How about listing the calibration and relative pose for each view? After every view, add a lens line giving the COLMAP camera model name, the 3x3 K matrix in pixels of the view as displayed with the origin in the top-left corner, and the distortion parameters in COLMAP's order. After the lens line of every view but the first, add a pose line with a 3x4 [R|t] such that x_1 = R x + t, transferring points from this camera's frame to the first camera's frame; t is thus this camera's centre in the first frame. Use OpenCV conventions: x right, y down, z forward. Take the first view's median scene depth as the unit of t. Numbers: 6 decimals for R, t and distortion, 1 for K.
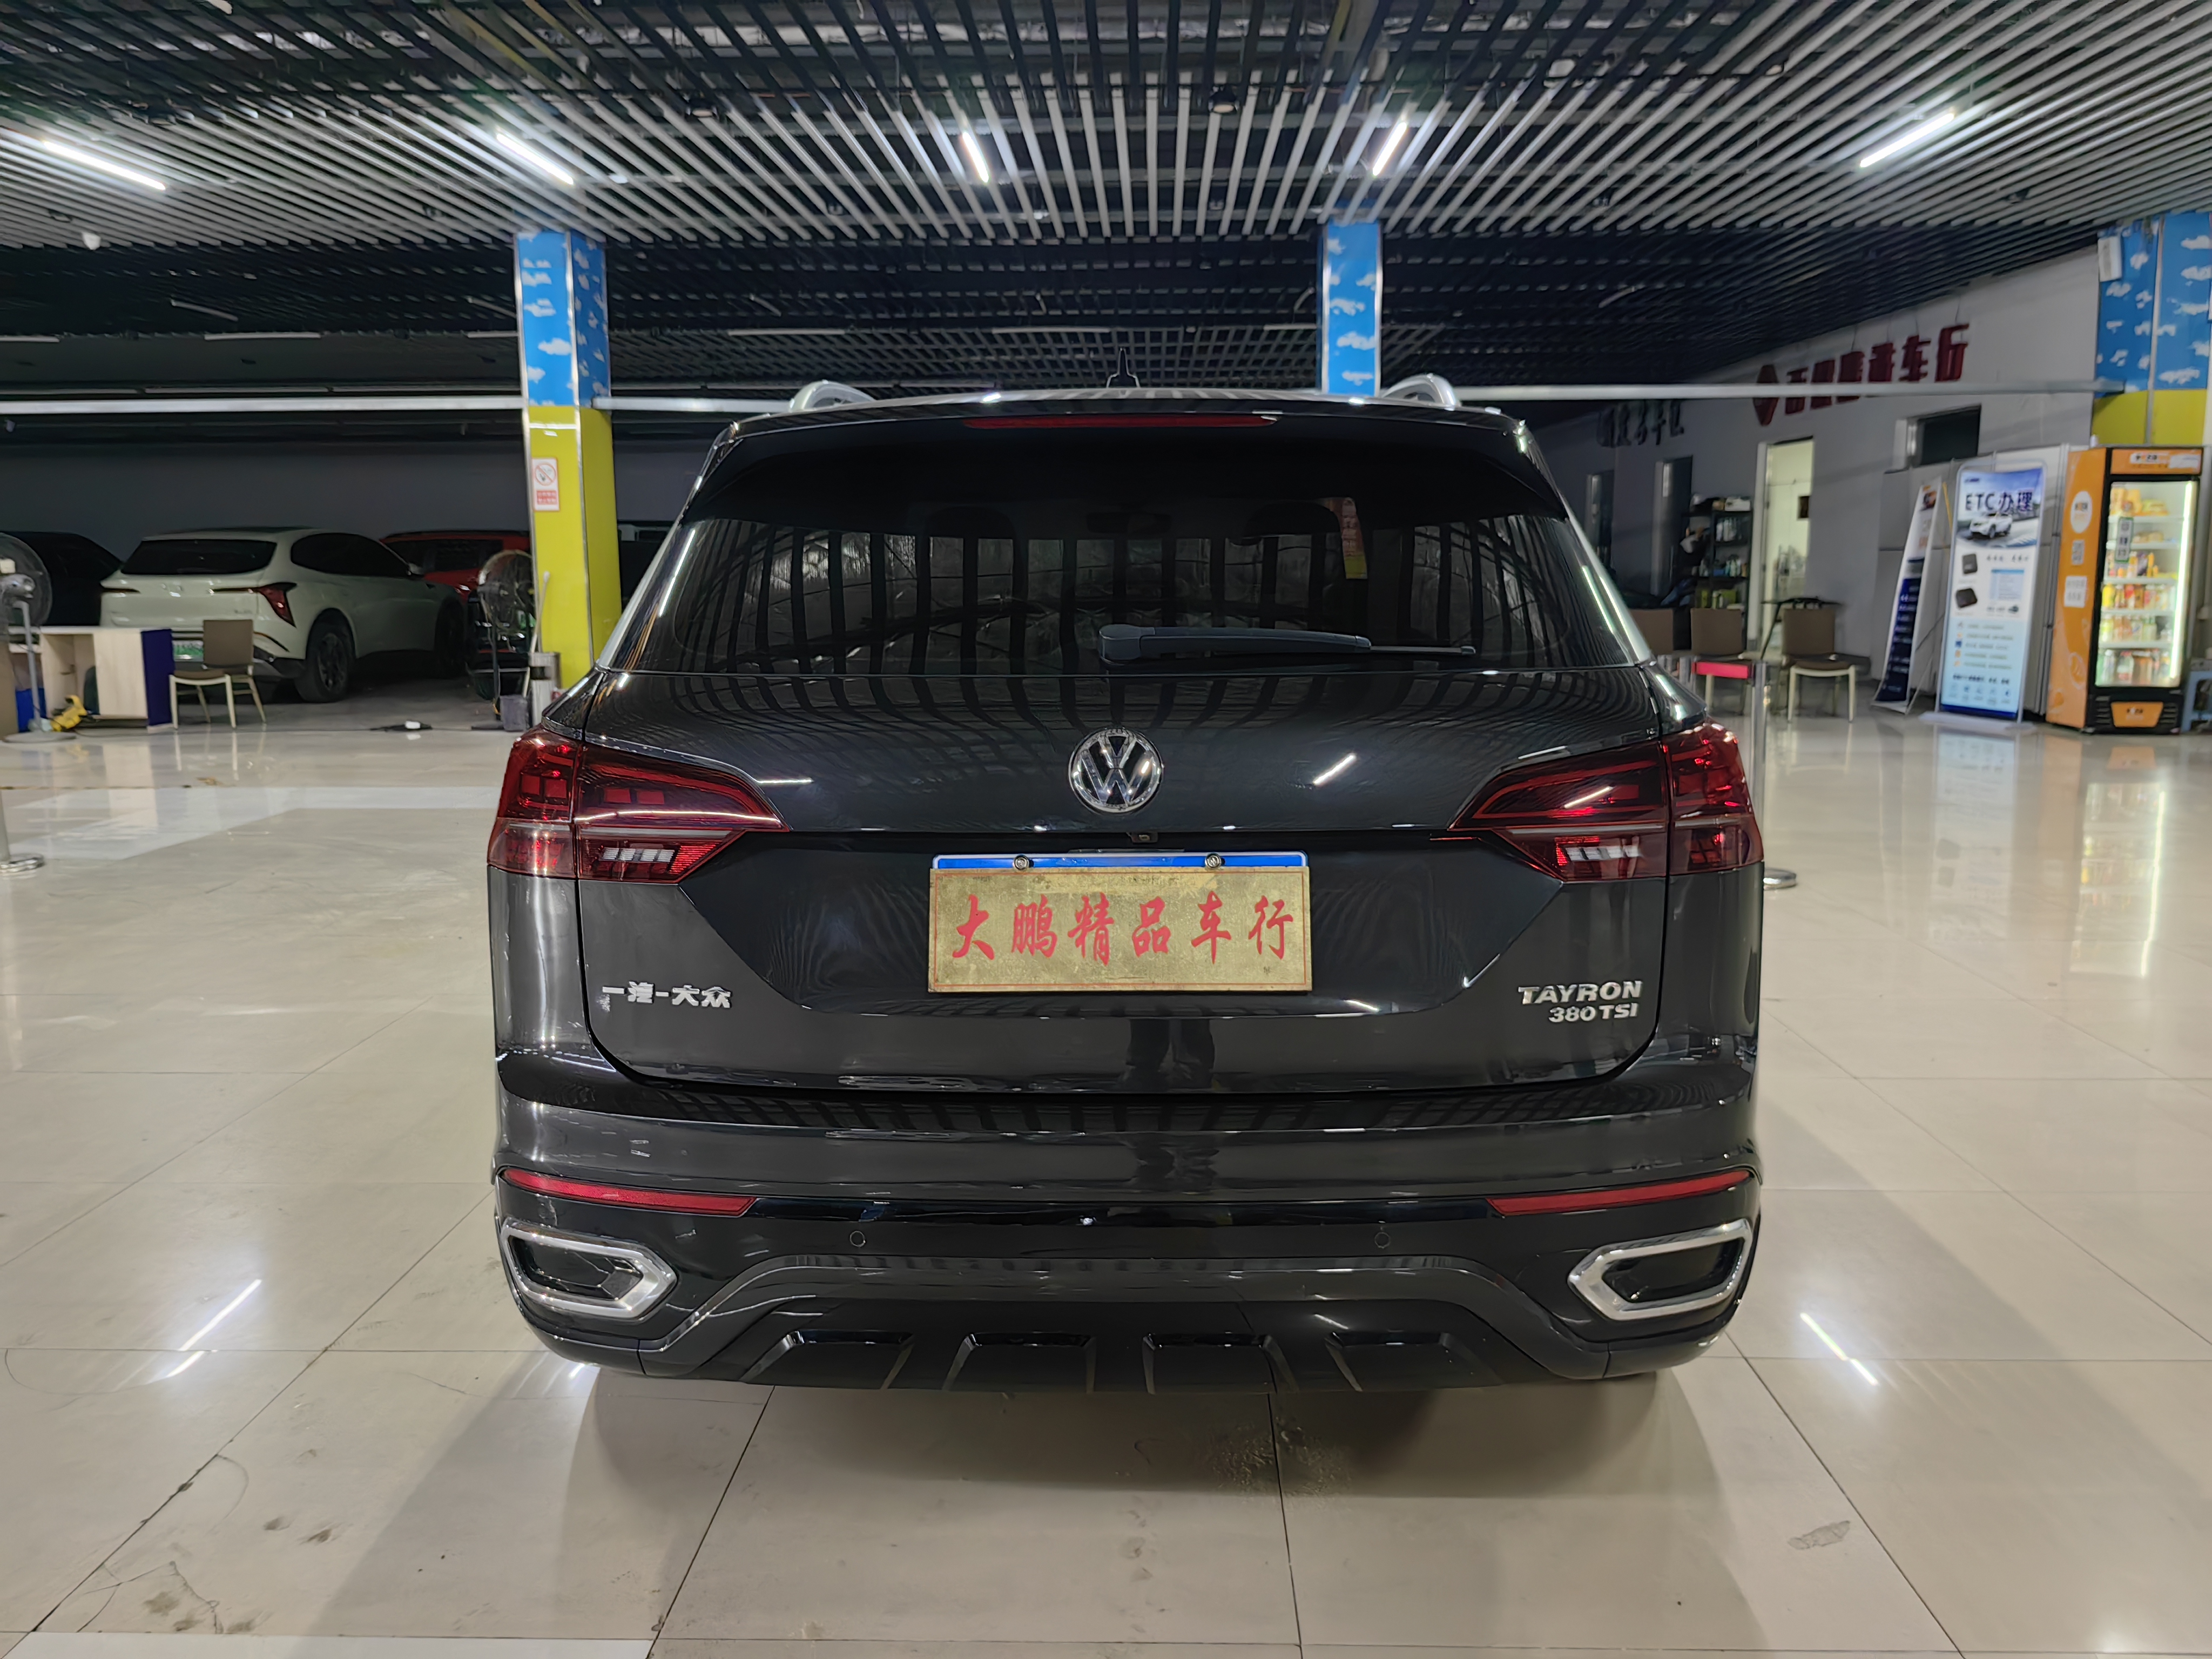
lens RADIAL K [[1756.5, 0, 1108.4], [0, 1756.5, 830.8], [0, 0, 1]] dist [0.020941, -0.027524]
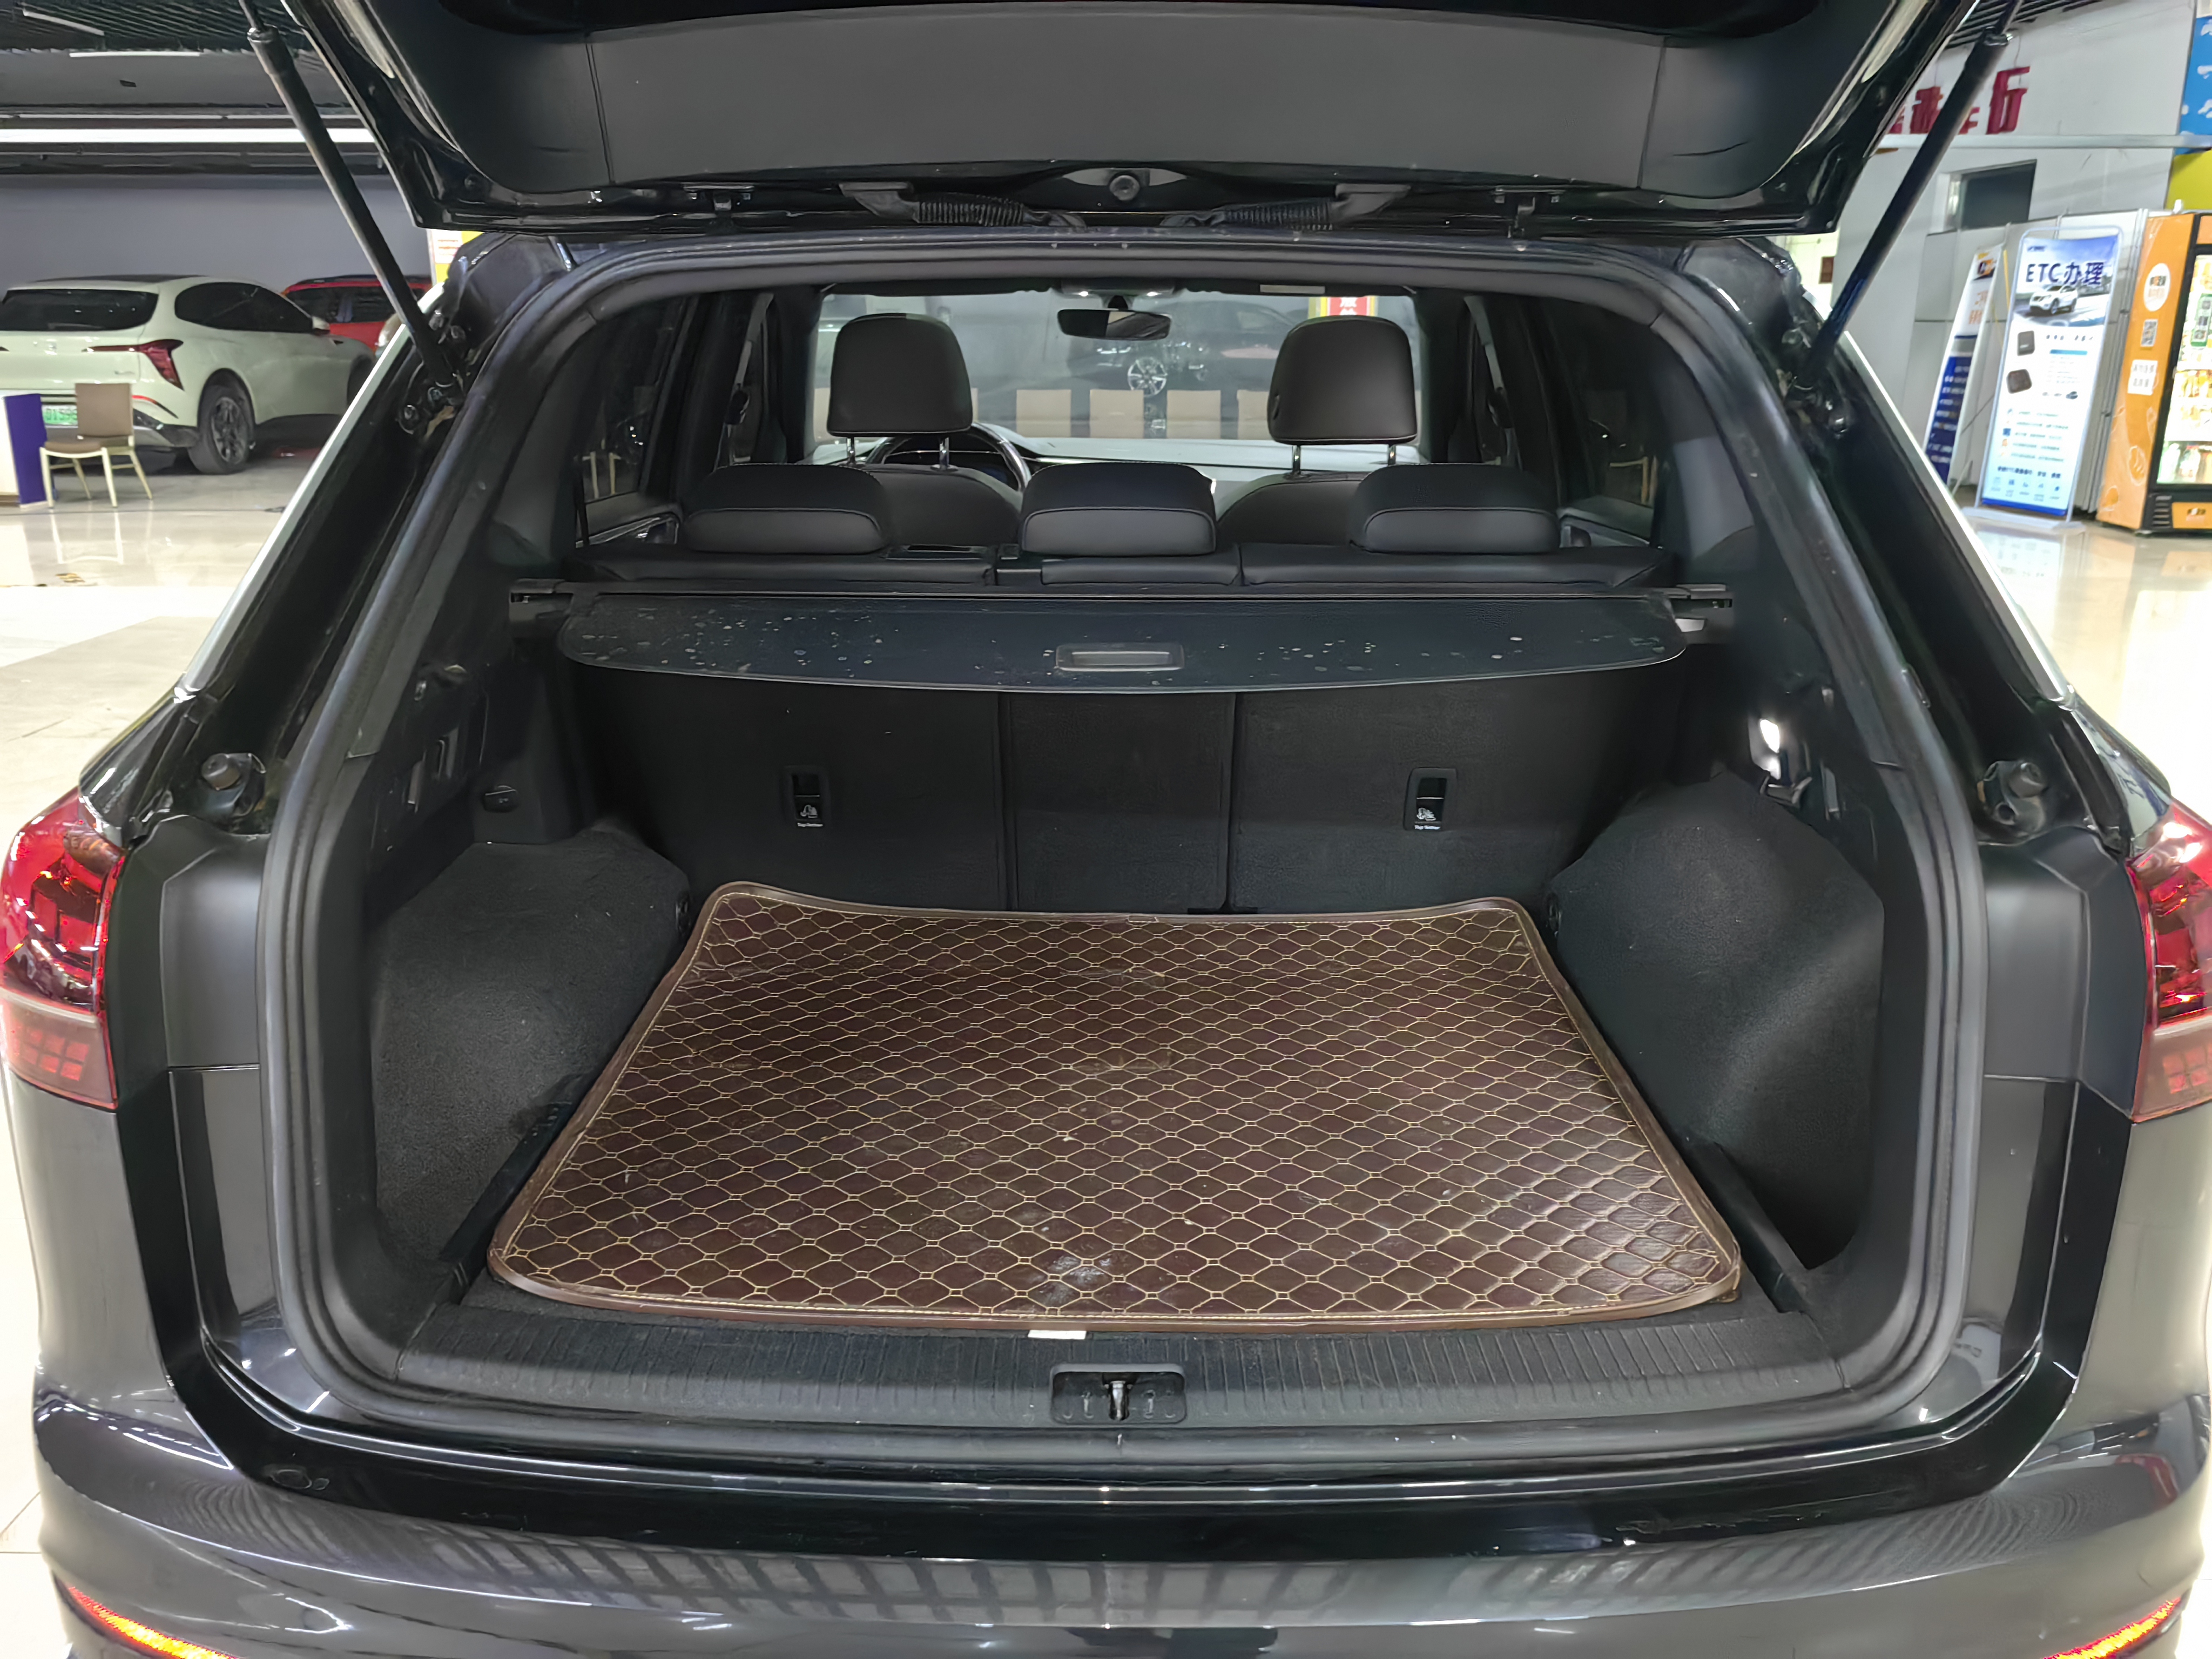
lens RADIAL K [[1756.5, 0, 1109.6], [0, 1756.5, 832.7], [0, 0, 1]] dist [0.020941, -0.027524]
pose [[0.999806, 0.006215, 0.018705, -0.000602], [-0.008692, 0.990747, 0.135443, -0.019879], [-0.017690, -0.135579, 0.990609, 0.070815]]
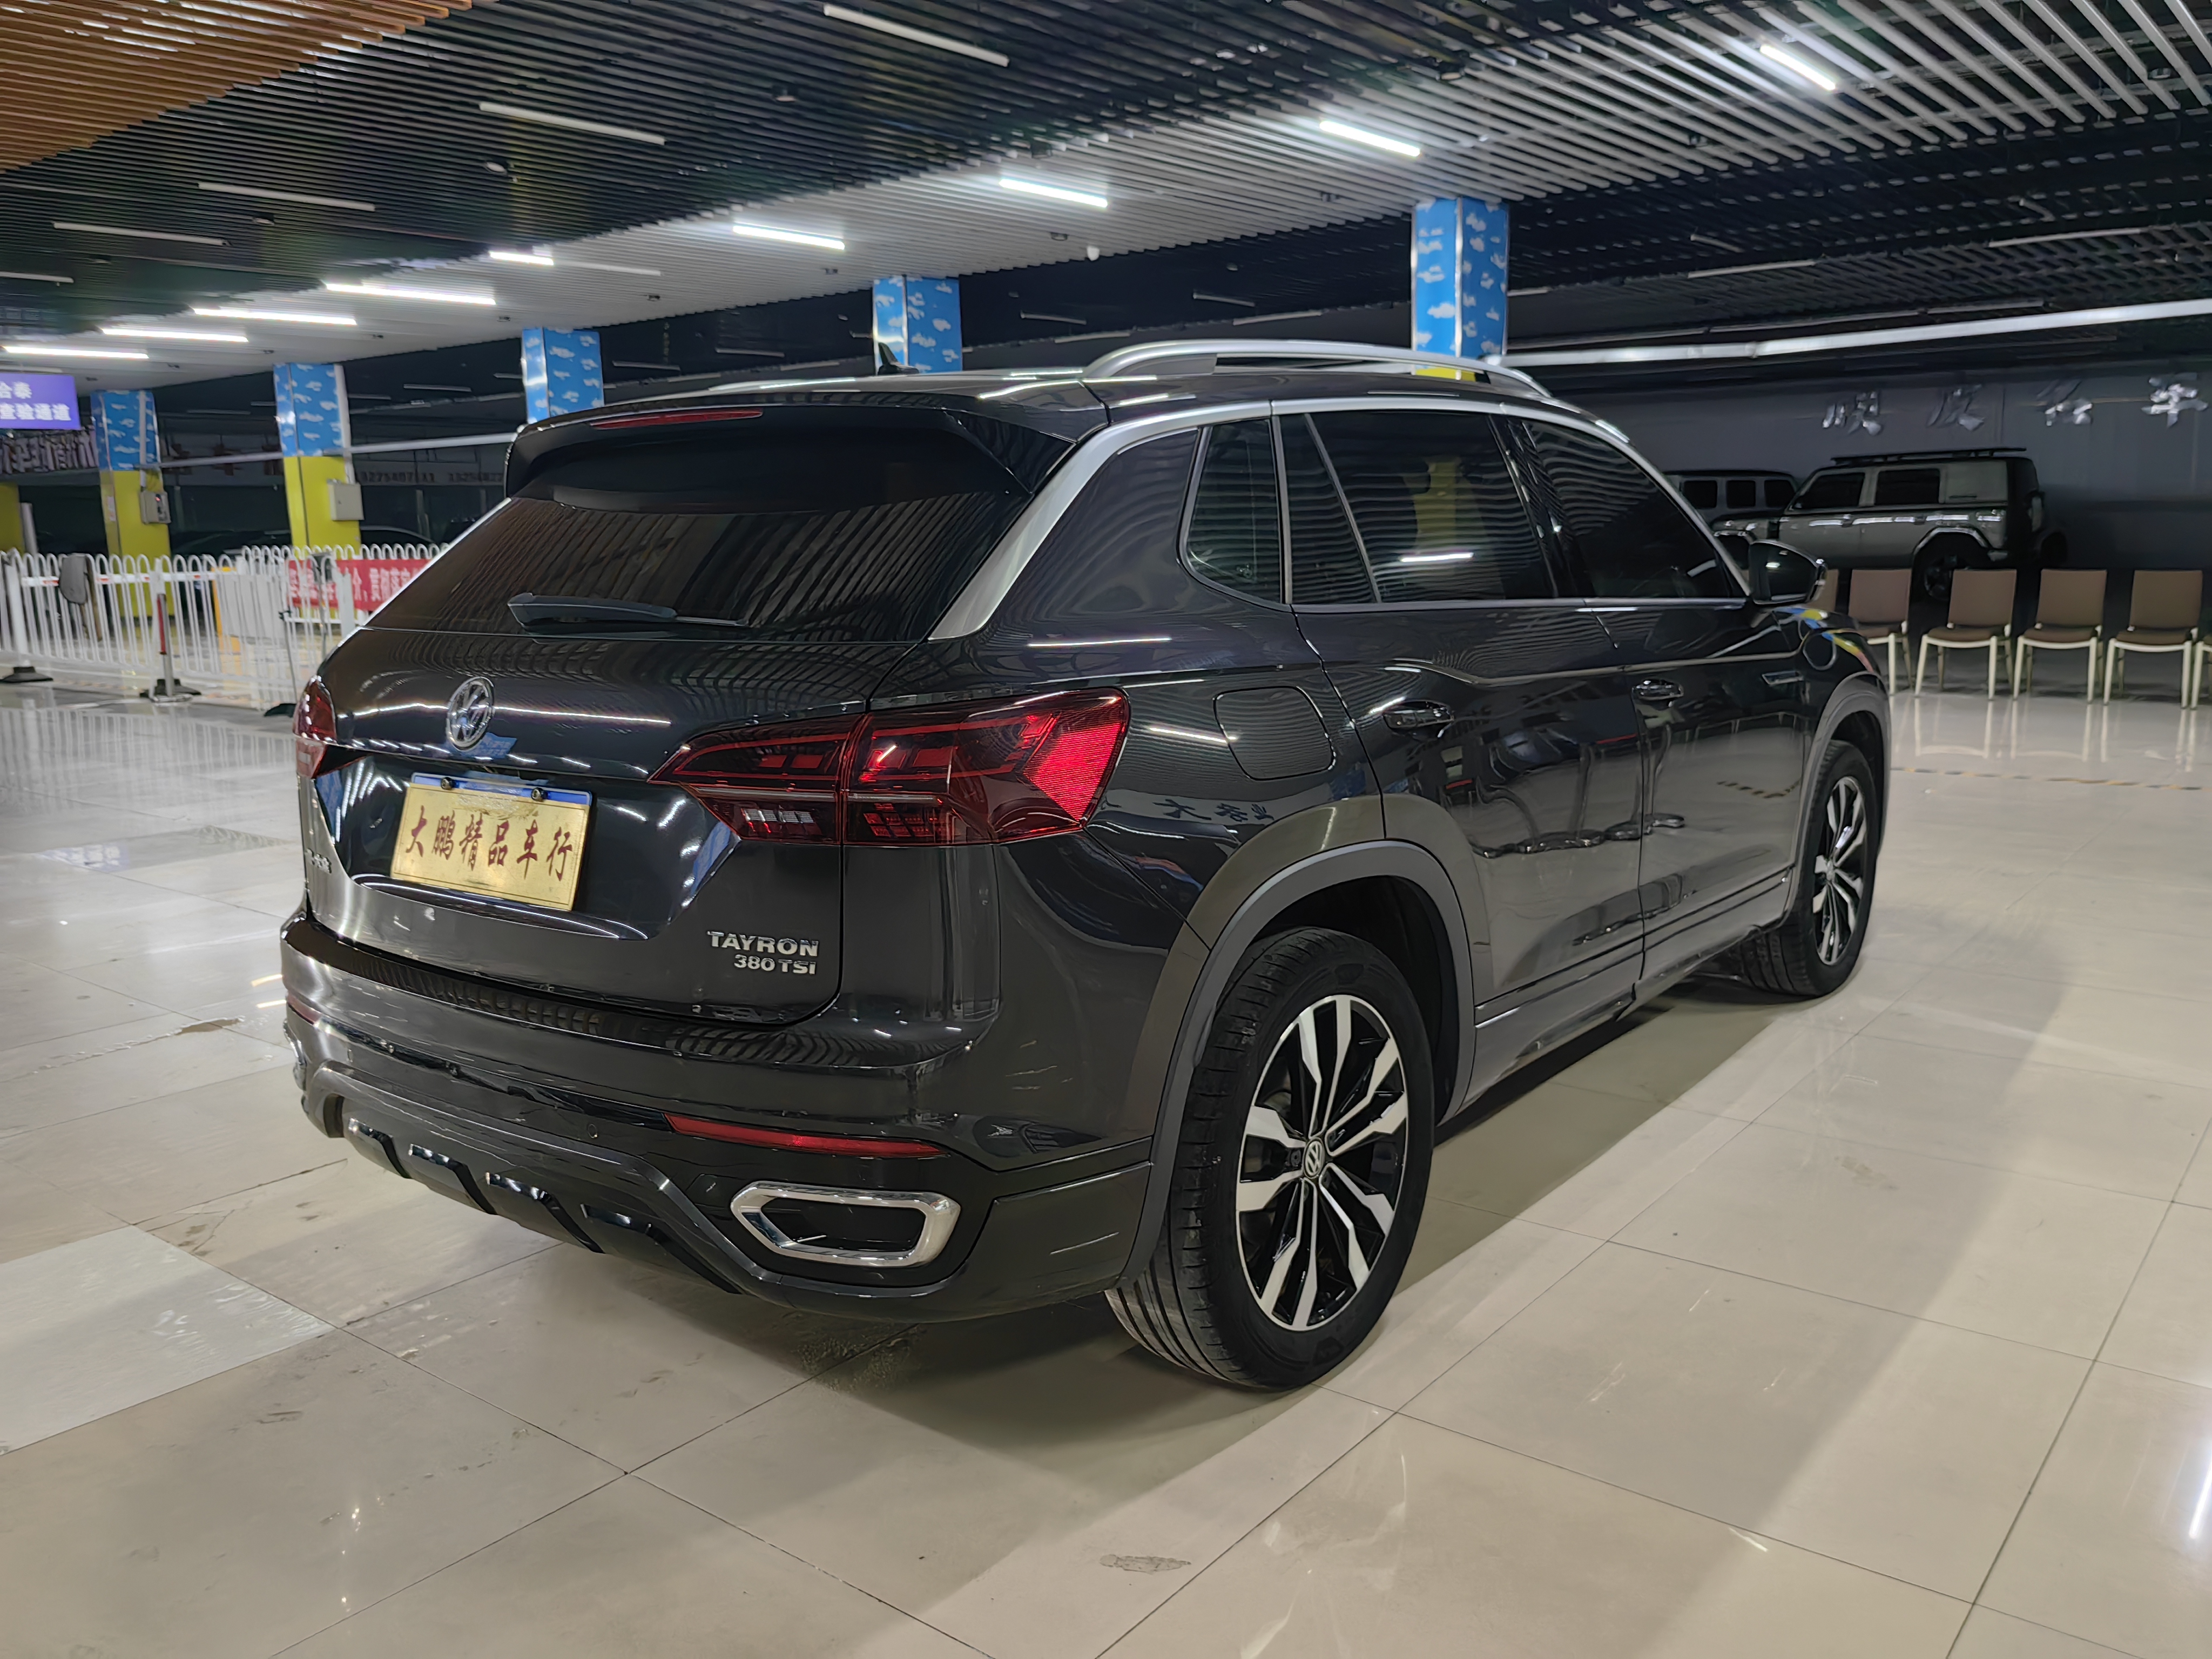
lens RADIAL K [[1756.5, 0, 1116.9], [0, 1756.5, 832.6], [0, 0, 1]] dist [0.020941, -0.027524]
pose [[0.805835, 0.092883, -0.584810, 0.171028], [-0.075653, 0.995677, 0.053894, -0.008067], [0.587287, 0.000813, 0.809378, 0.041637]]
